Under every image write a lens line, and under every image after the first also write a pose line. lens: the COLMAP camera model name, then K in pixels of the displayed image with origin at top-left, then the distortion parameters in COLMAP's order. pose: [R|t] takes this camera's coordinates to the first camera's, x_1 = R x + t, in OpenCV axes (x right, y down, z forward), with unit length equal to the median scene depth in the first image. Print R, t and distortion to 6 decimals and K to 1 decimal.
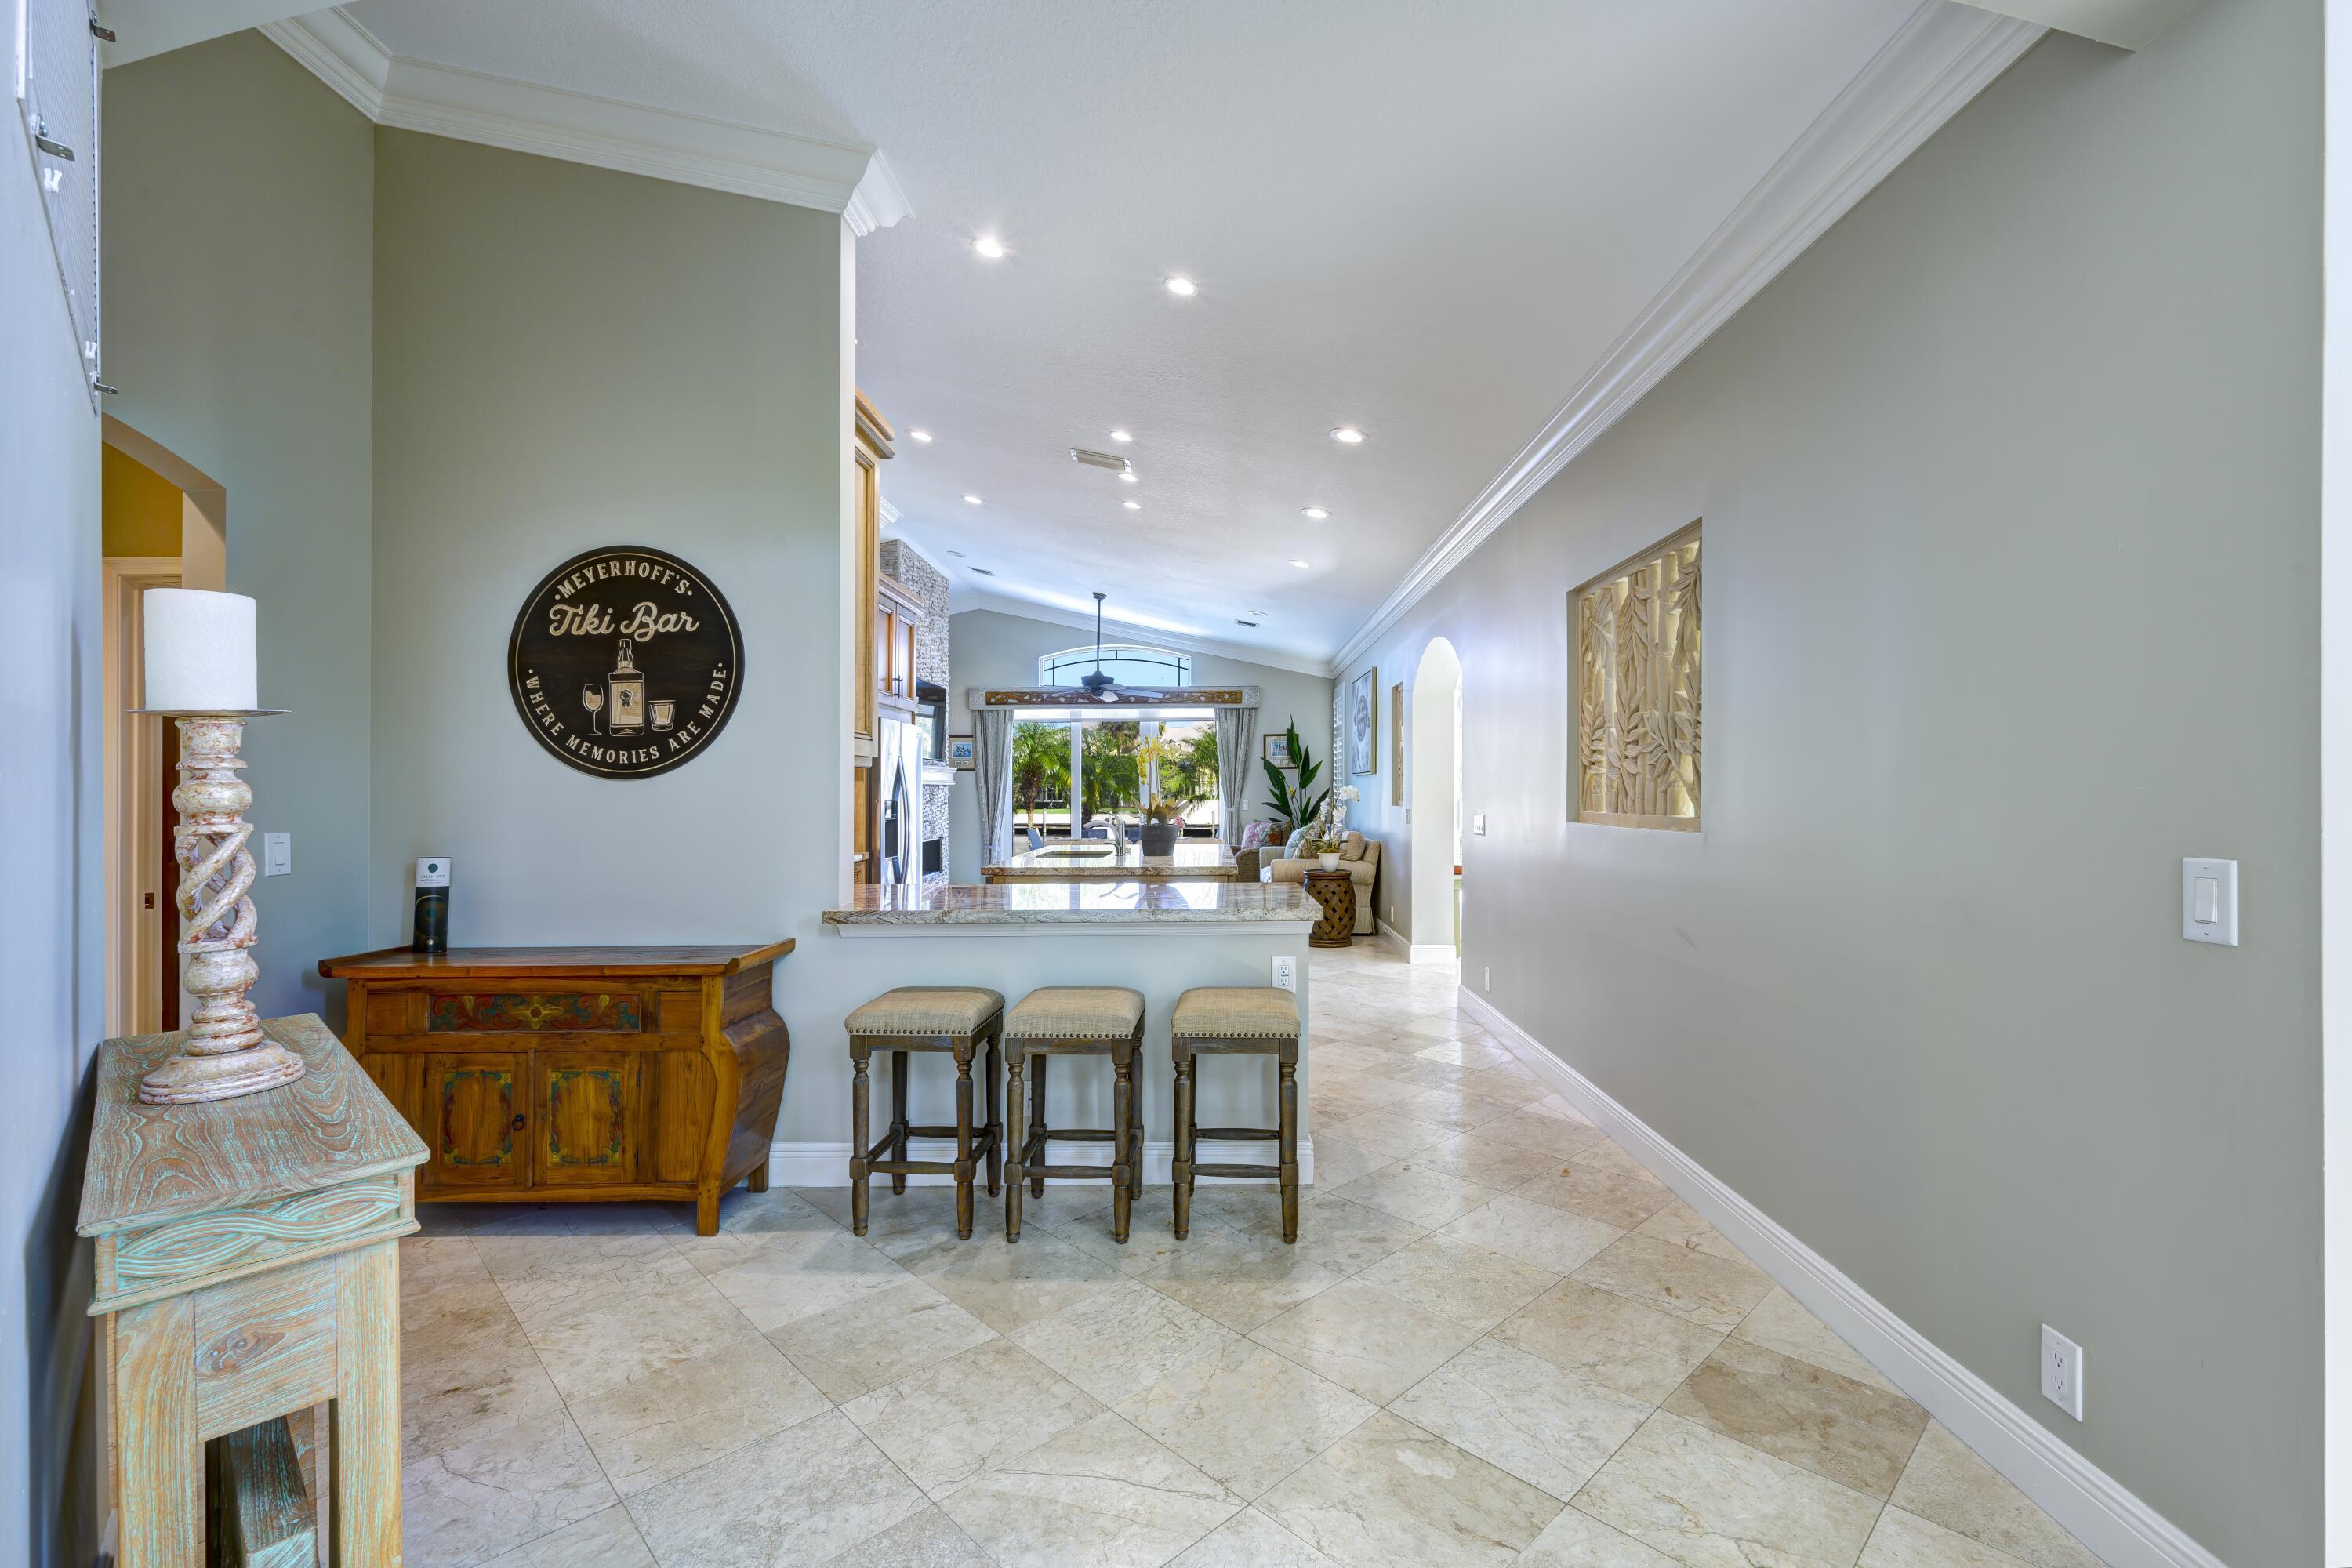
lens RADIAL K [[1028.0, 0, 1183.9], [0, 1028.0, 829.1], [0, 0, 1]] dist [0.000020, -0.000004]
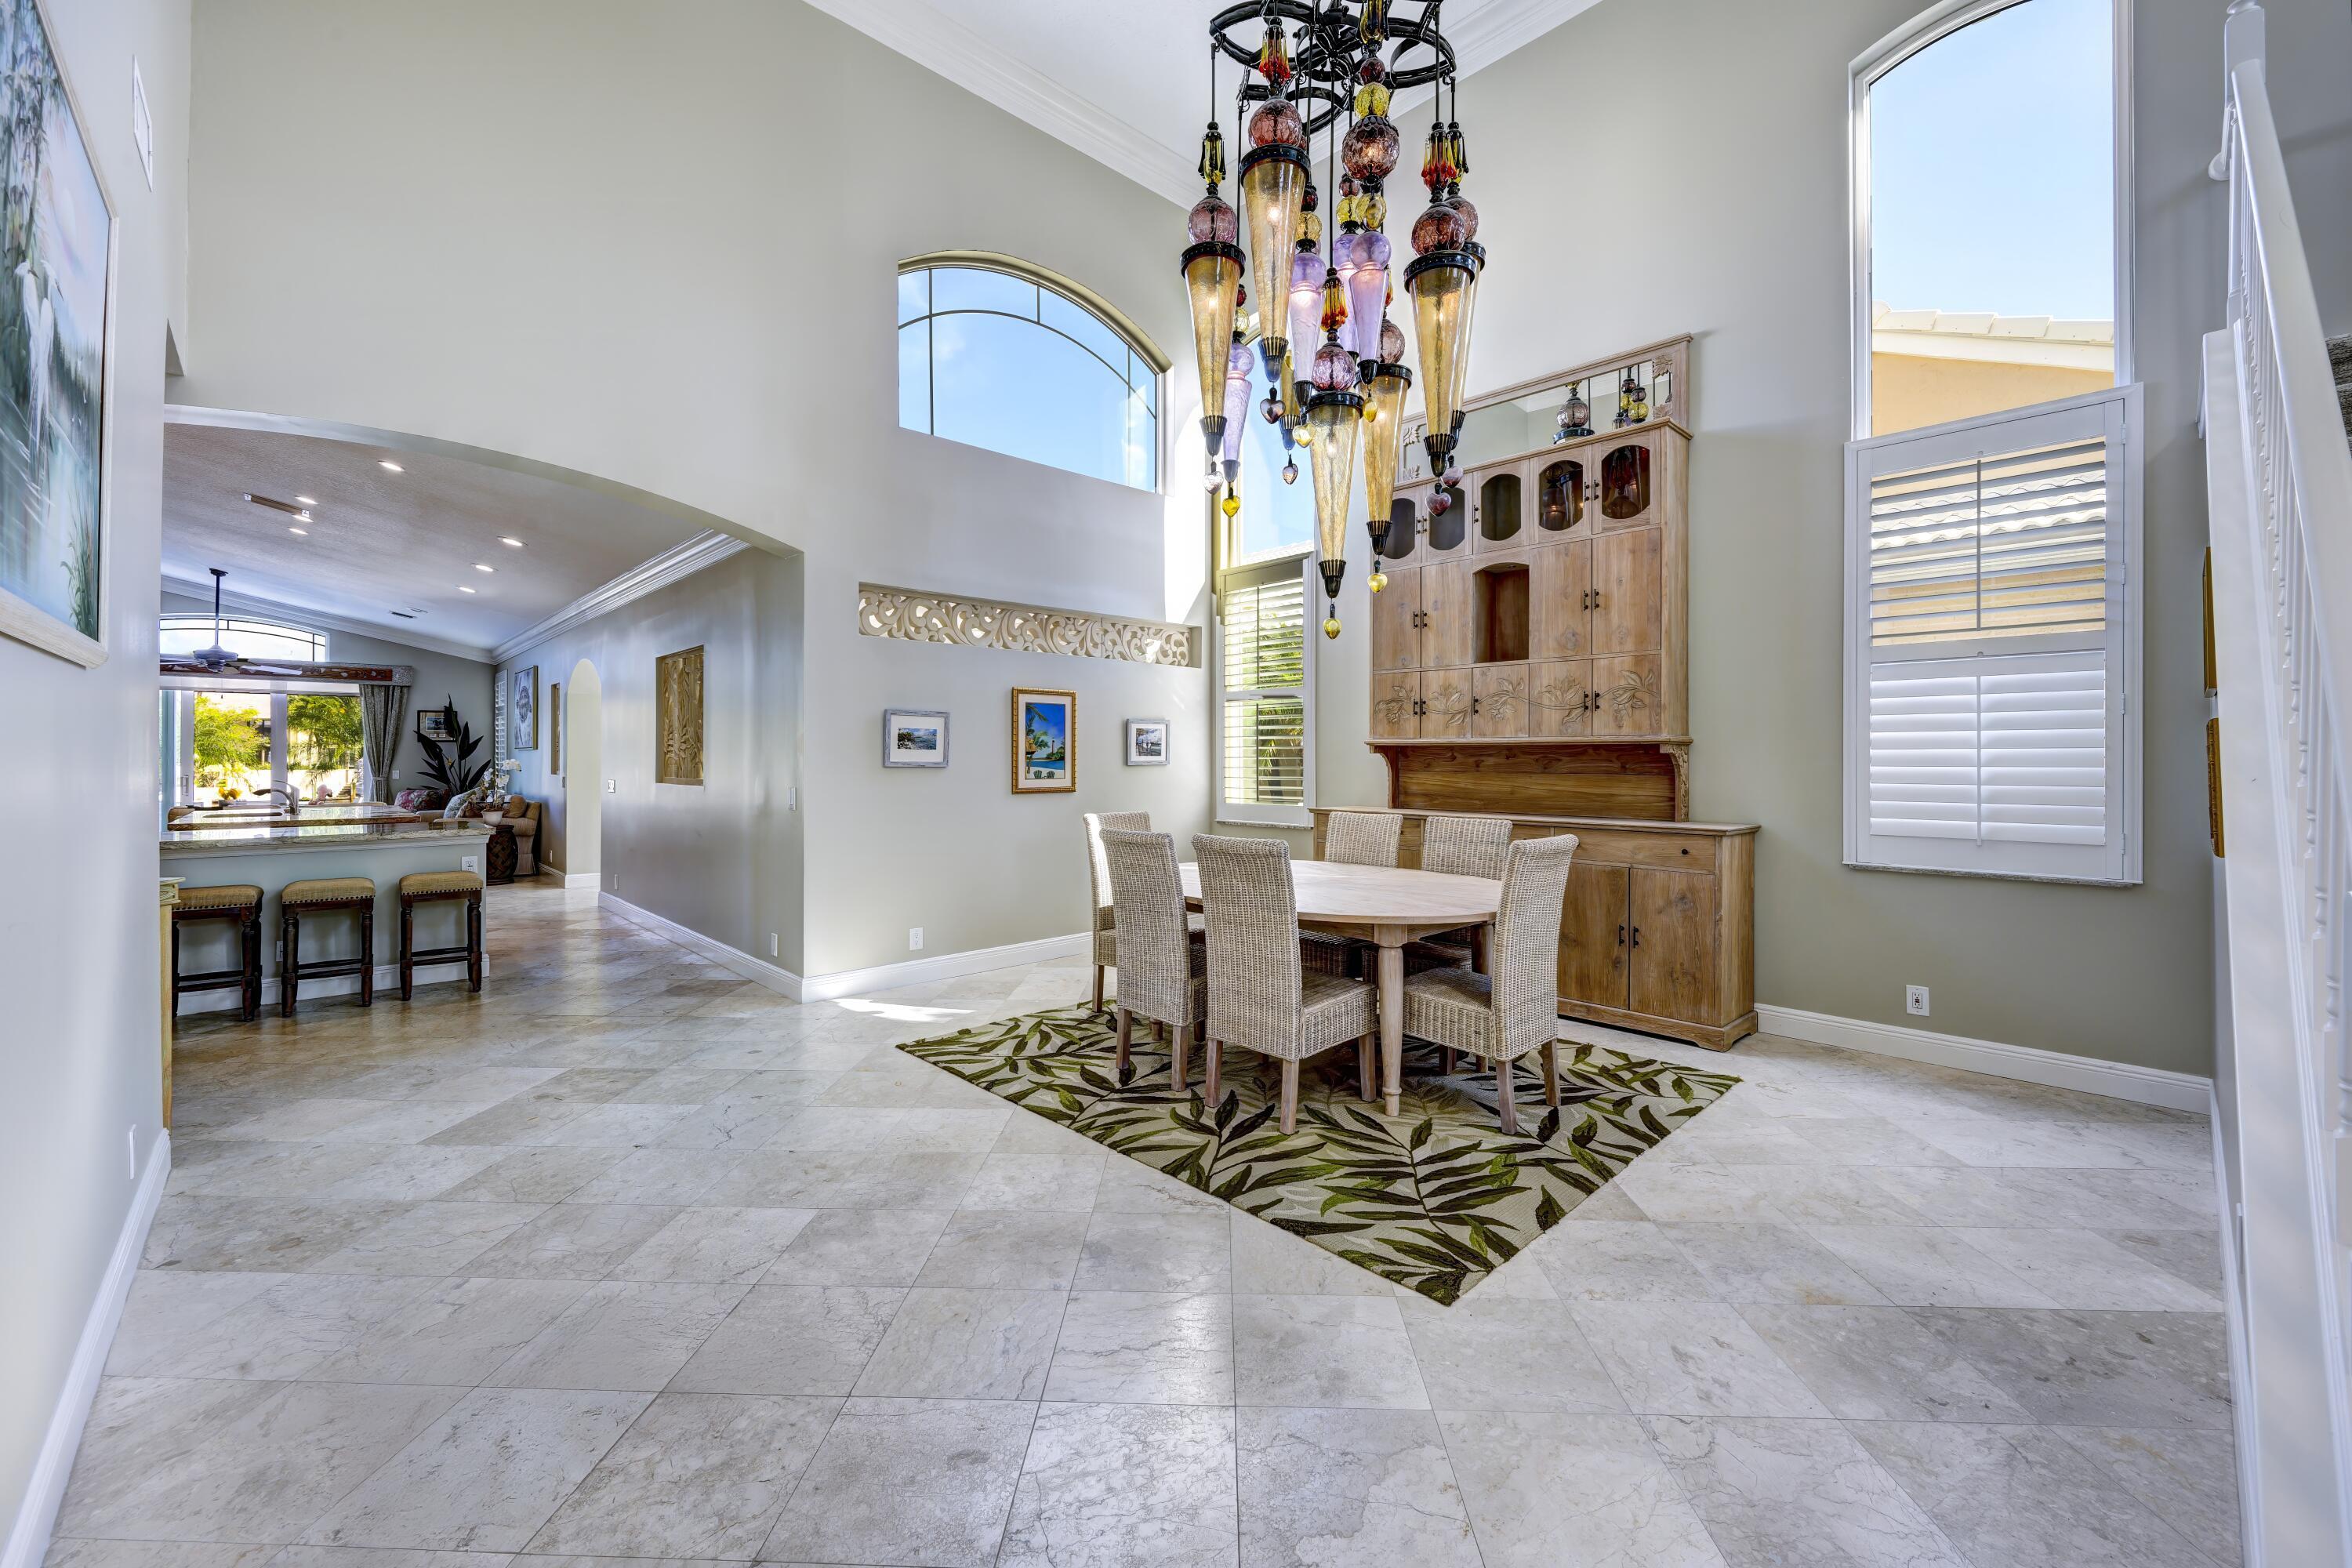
lens RADIAL K [[936.2, 0, 1177.4], [0, 936.2, 759.0], [0, 0, 1]] dist [-0.001434, -0.000194]
pose [[0.711620, 0.005753, 0.702541, -0.054913], [0.020296, 0.999381, -0.028742, 0.006645], [-0.702271, 0.034713, 0.711063, -0.334044]]
